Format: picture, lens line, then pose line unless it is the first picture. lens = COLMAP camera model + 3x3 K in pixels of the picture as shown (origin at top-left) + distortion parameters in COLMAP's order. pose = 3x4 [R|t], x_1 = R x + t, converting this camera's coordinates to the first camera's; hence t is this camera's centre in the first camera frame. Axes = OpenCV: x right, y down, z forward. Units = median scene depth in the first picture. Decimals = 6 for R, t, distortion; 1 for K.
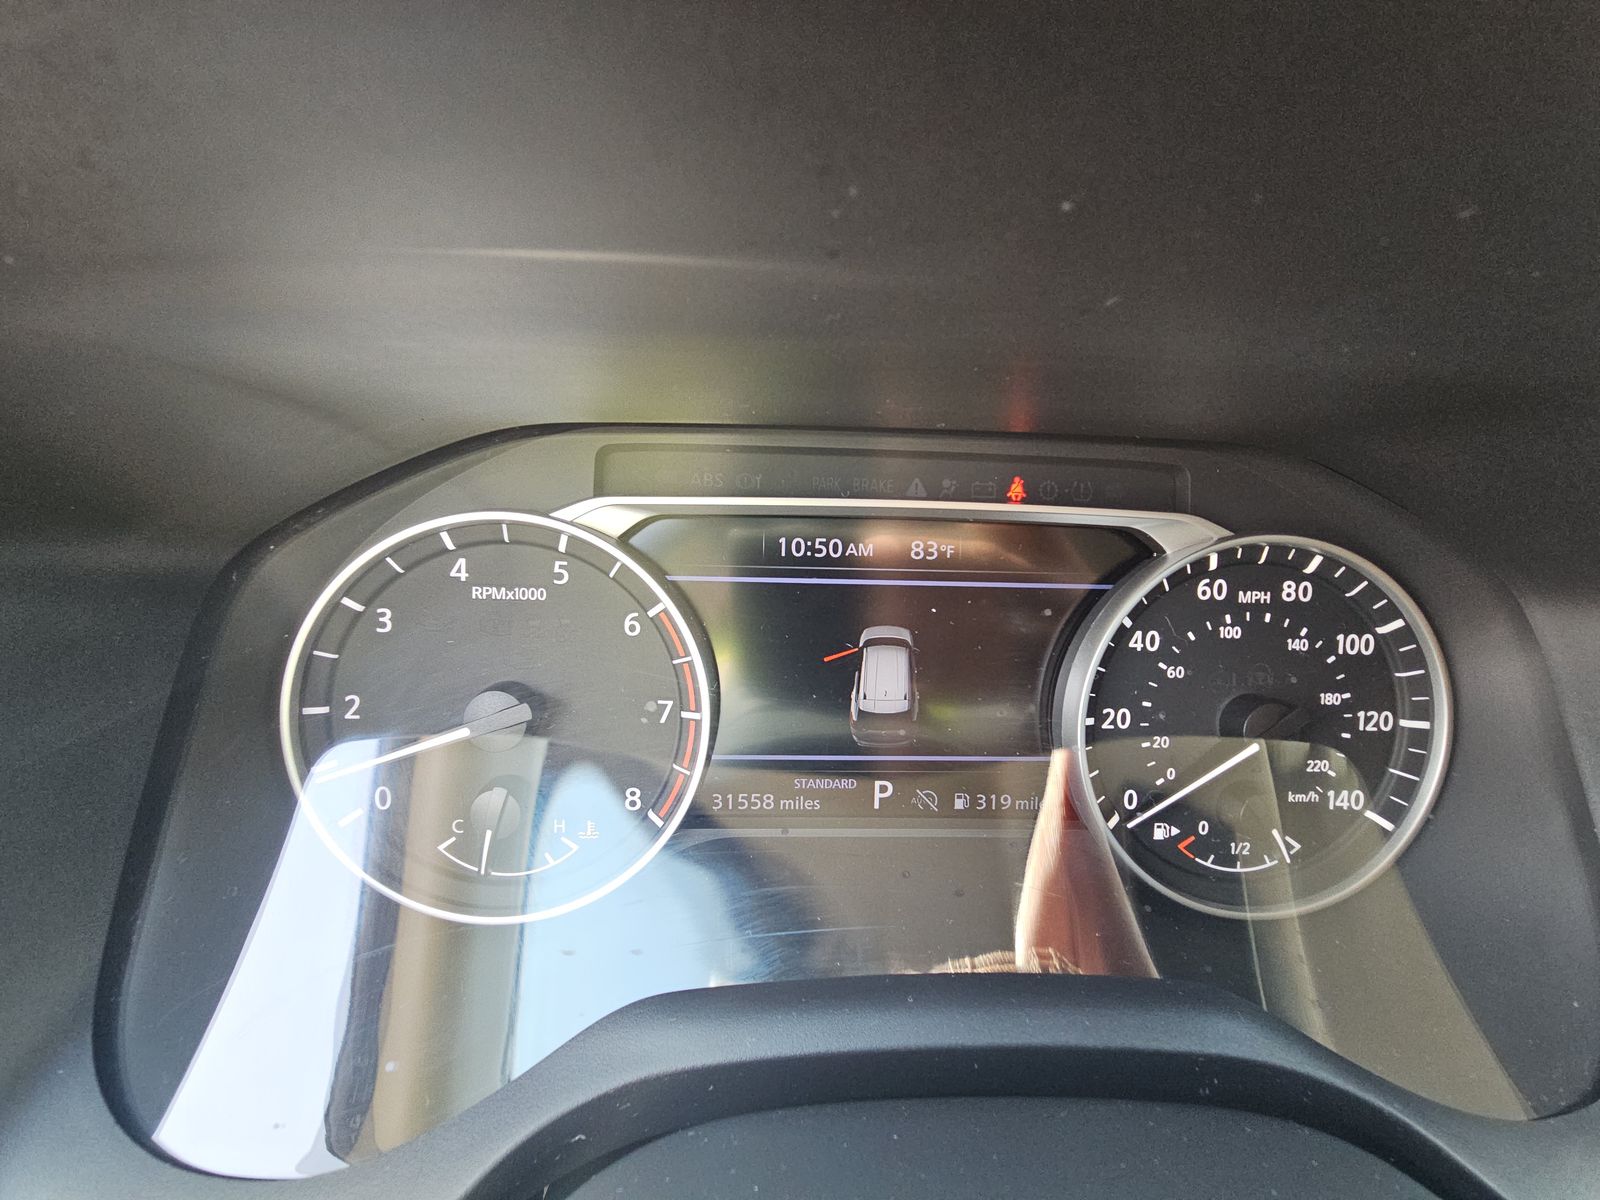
lens RADIAL K [[650.4, 0, 802.5], [0, 650.4, 596.4], [0, 0, 1]] dist [-0.002106, -0.003736]
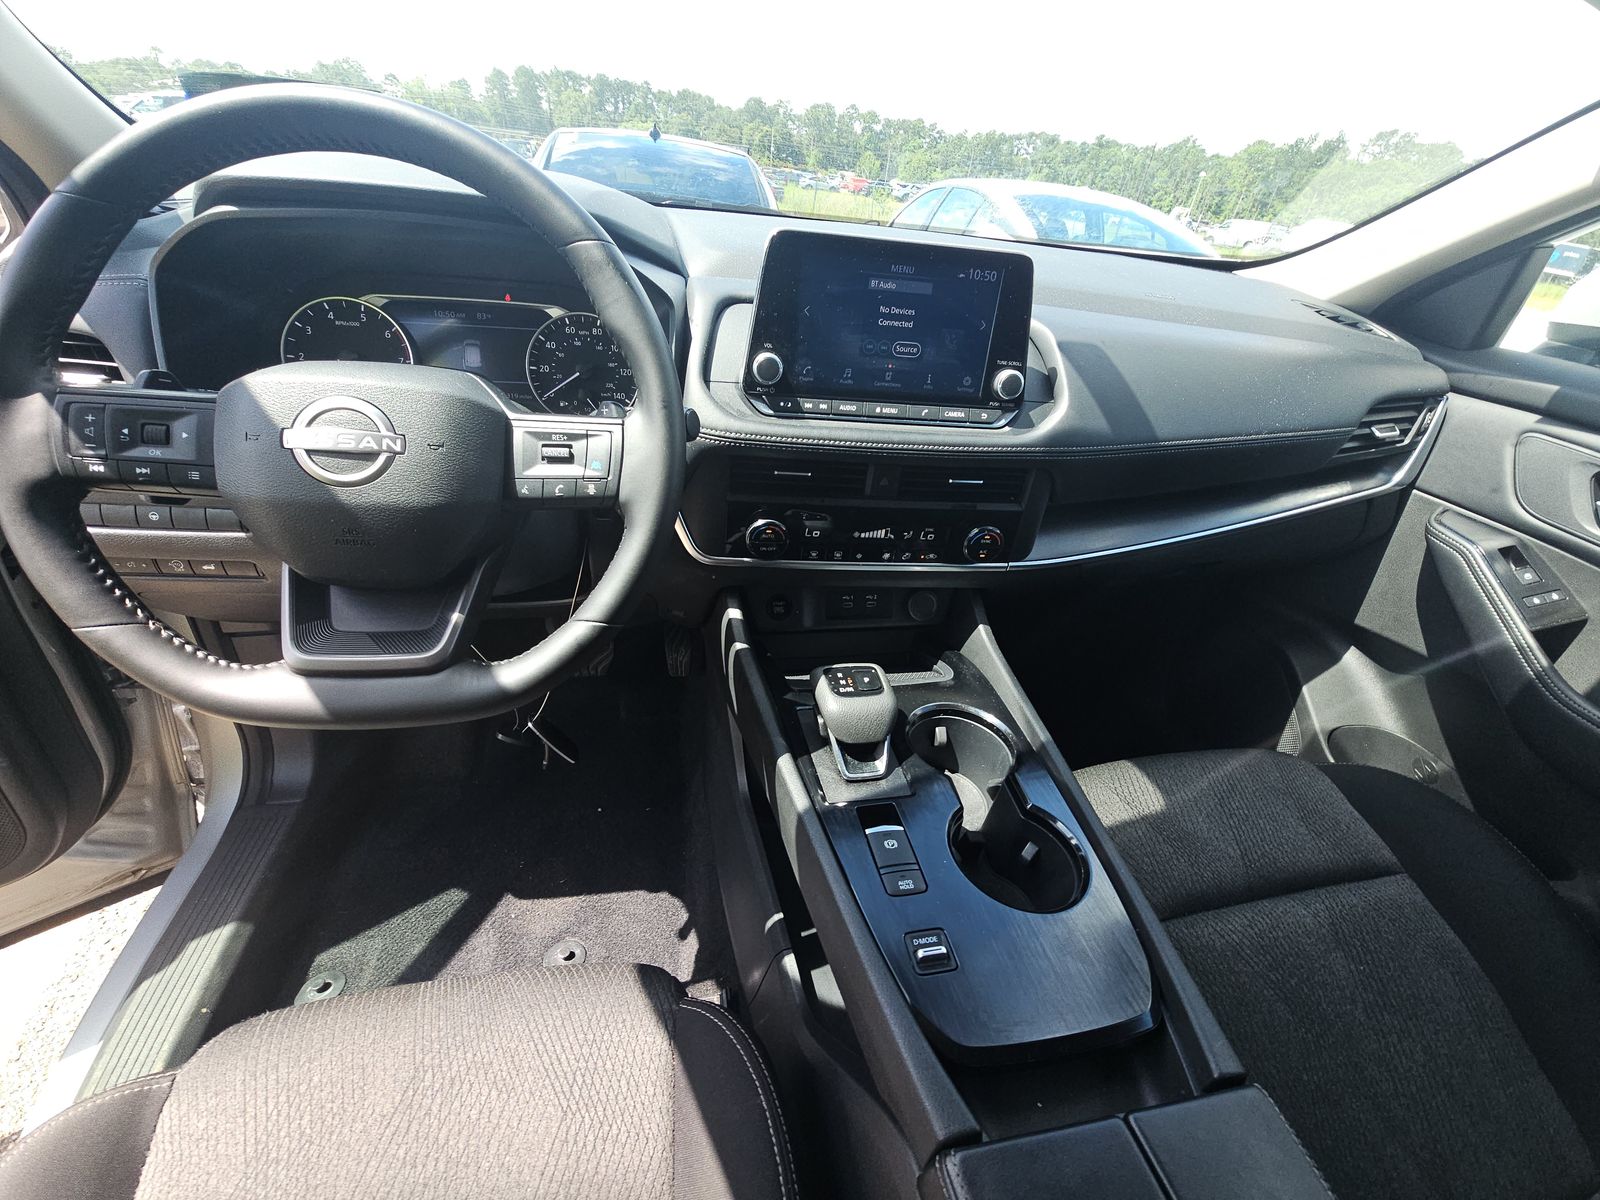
lens RADIAL K [[650.4, 0, 801.8], [0, 650.4, 597.9], [0, 0, 1]] dist [-0.002106, -0.003736]
pose [[0.985110, -0.043006, 0.166459, 1.213439], [0.016252, 0.987167, 0.158862, 0.872988], [-0.171154, -0.153791, 0.973167, -2.811354]]
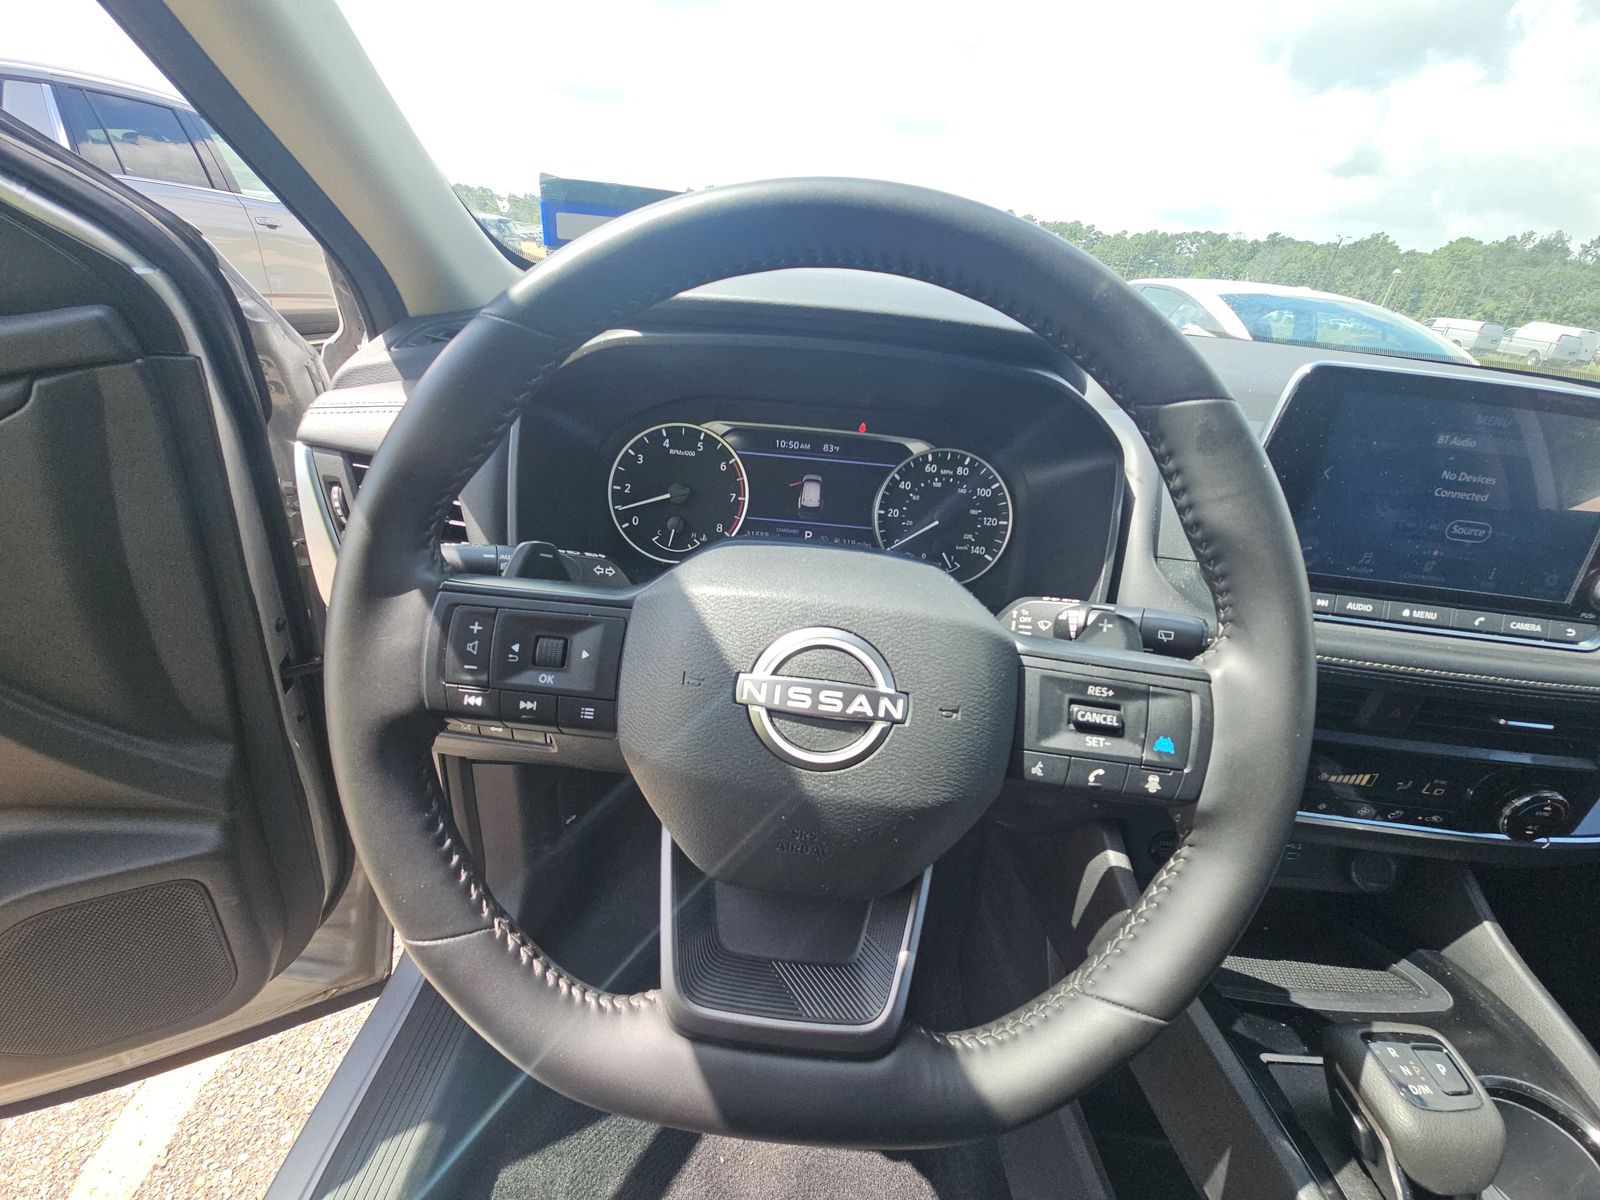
lens RADIAL K [[650.4, 0, 792.5], [0, 650.4, 594.8], [0, 0, 1]] dist [-0.002106, -0.003736]
pose [[0.997417, 0.066006, -0.028315, 0.156536], [-0.064703, 0.996903, 0.044707, 0.444128], [0.031179, -0.042759, 0.998599, -1.821879]]
